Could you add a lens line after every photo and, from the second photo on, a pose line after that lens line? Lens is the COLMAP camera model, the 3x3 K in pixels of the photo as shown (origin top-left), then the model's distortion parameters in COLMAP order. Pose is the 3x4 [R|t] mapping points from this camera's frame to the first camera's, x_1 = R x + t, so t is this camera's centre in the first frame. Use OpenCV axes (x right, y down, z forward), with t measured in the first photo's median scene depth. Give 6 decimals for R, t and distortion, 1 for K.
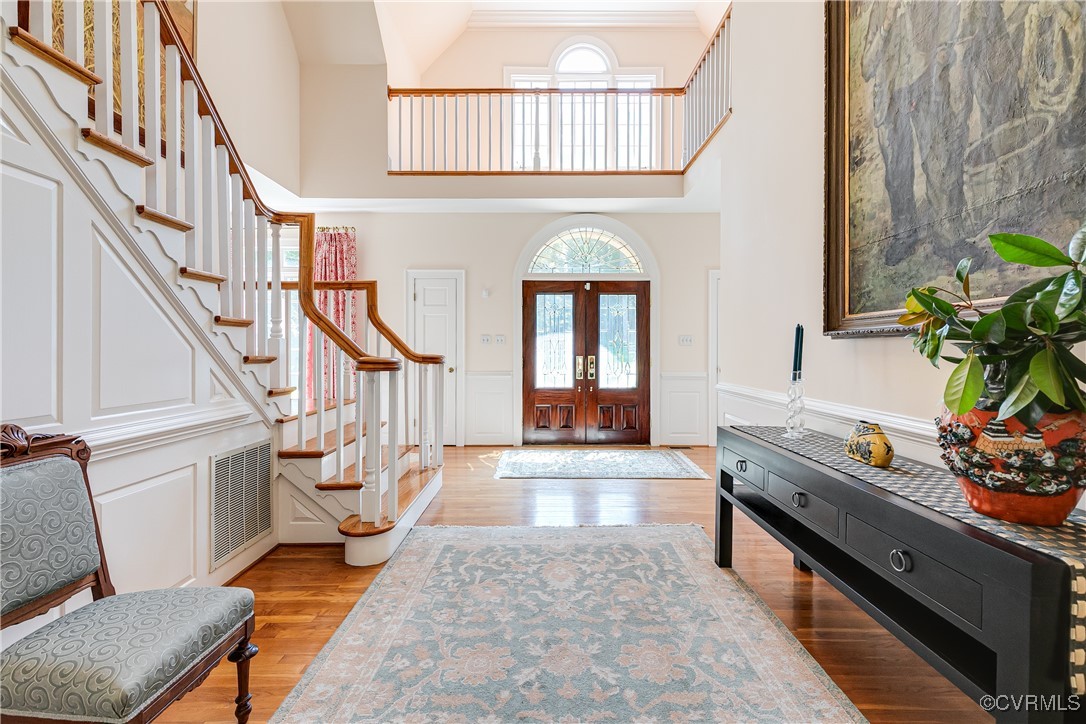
lens RADIAL K [[494.5, 0, 544.1], [0, 494.5, 358.5], [0, 0, 1]] dist [0.009639, -0.001822]
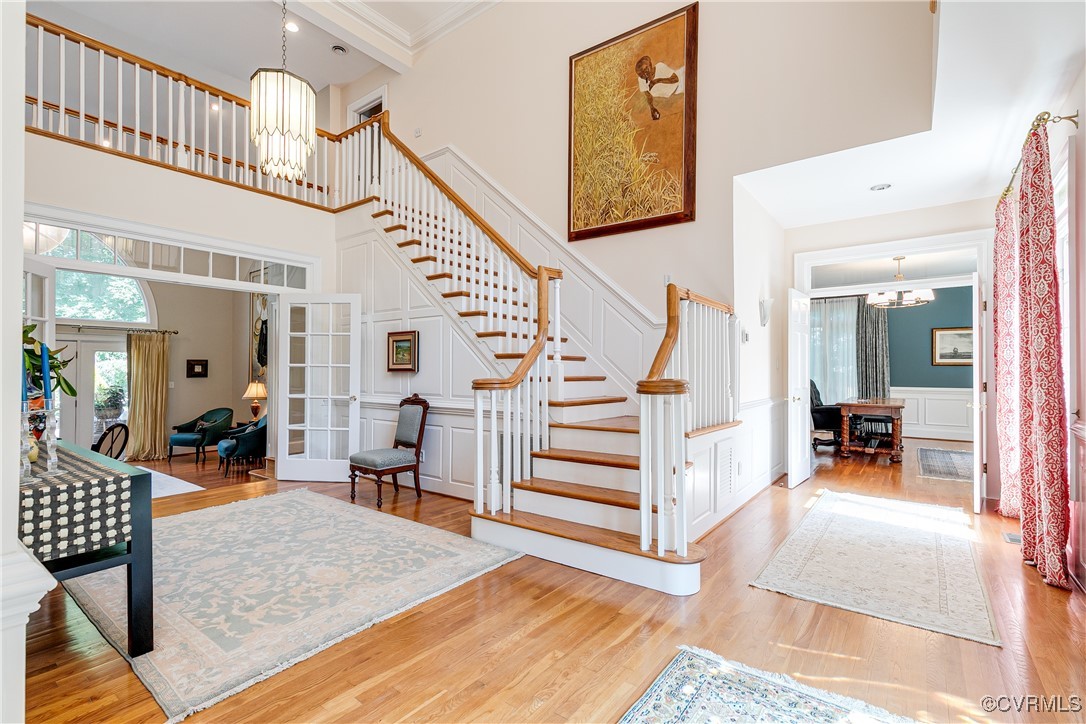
lens RADIAL K [[494.5, 0, 545.7], [0, 494.5, 364.8], [0, 0, 1]] dist [0.009639, -0.001822]
pose [[-0.602386, -0.006560, -0.798178, 0.619106], [-0.008804, 0.999960, -0.001574, -0.039857], [0.798157, 0.006079, -0.602419, 2.018350]]
